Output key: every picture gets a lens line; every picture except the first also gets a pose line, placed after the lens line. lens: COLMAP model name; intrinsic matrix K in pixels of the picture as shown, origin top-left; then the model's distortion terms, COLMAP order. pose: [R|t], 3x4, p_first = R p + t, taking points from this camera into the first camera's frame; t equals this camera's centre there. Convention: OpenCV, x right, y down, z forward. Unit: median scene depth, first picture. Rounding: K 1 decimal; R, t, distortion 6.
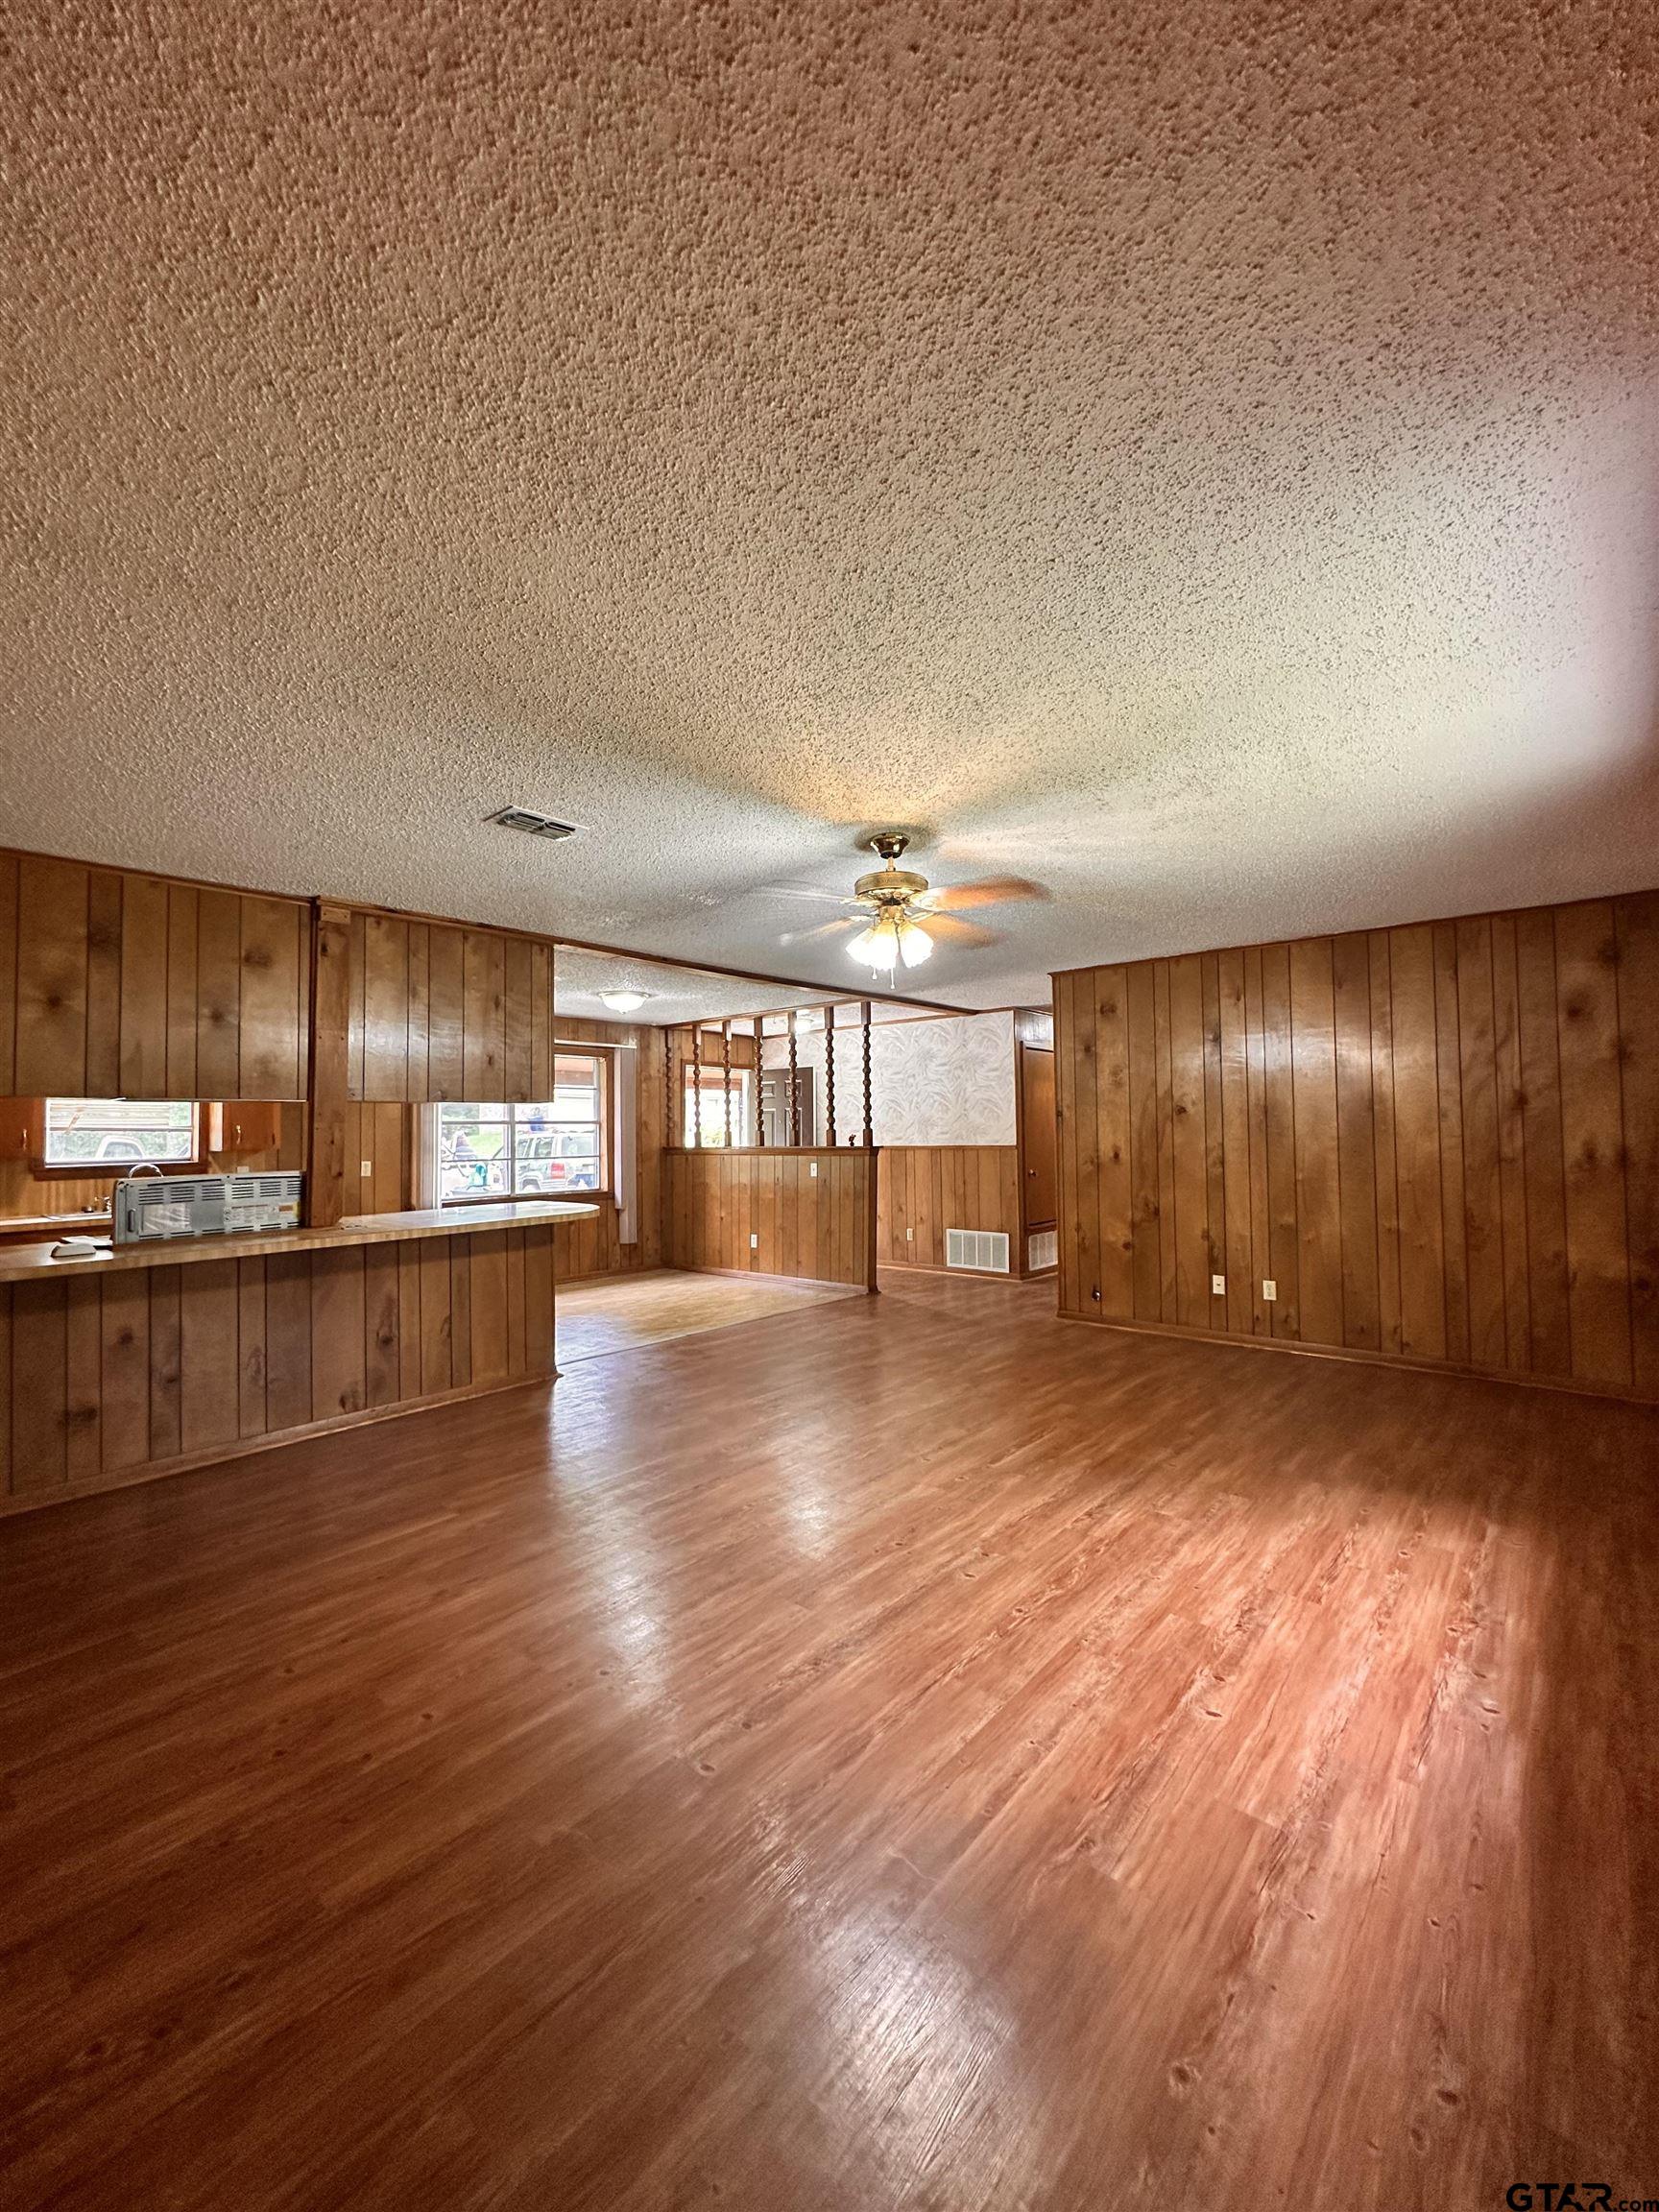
lens RADIAL K [[878.8, 0, 829.5], [0, 878.8, 1106.0], [0, 0, 1]] dist [0.000571, 0.000122]
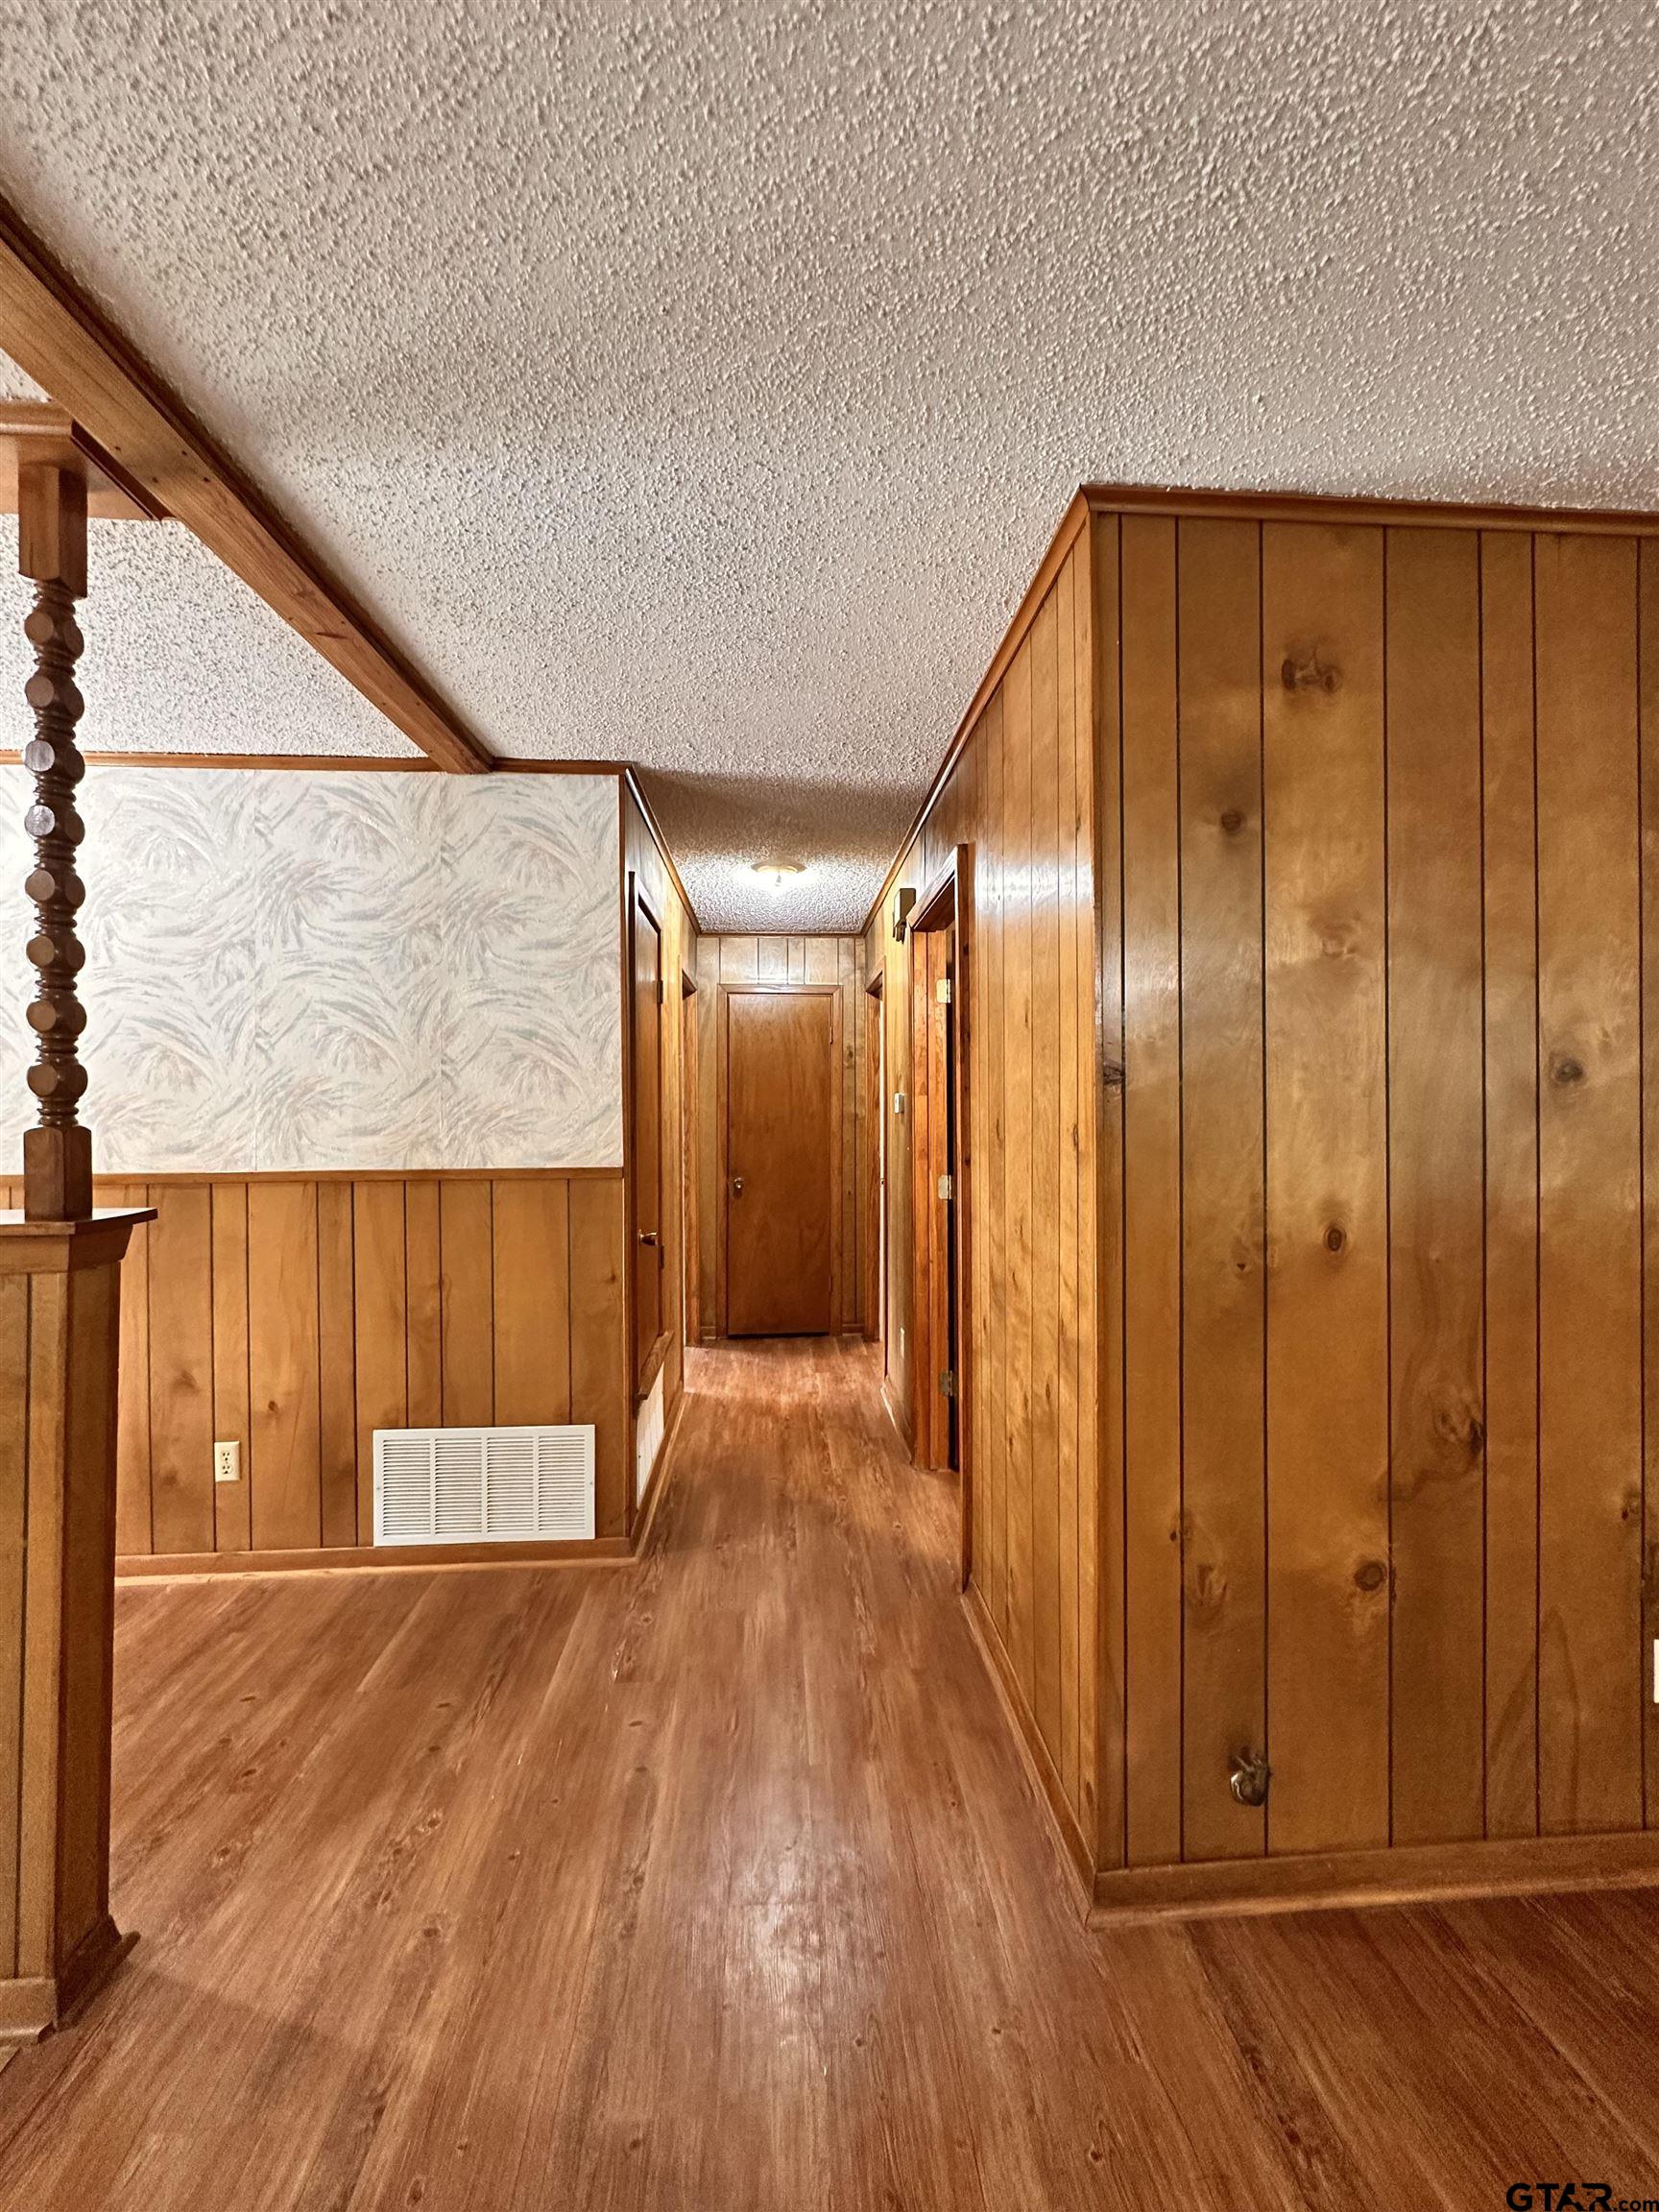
lens RADIAL K [[878.8, 0, 829.5], [0, 878.8, 1106.0], [0, 0, 1]] dist [0.000571, 0.000122]
pose [[0.707450, 0.004689, 0.706748, 0.024436], [-0.025808, 0.999482, 0.019202, 0.011468], [-0.706292, -0.031825, 0.707205, 0.675706]]
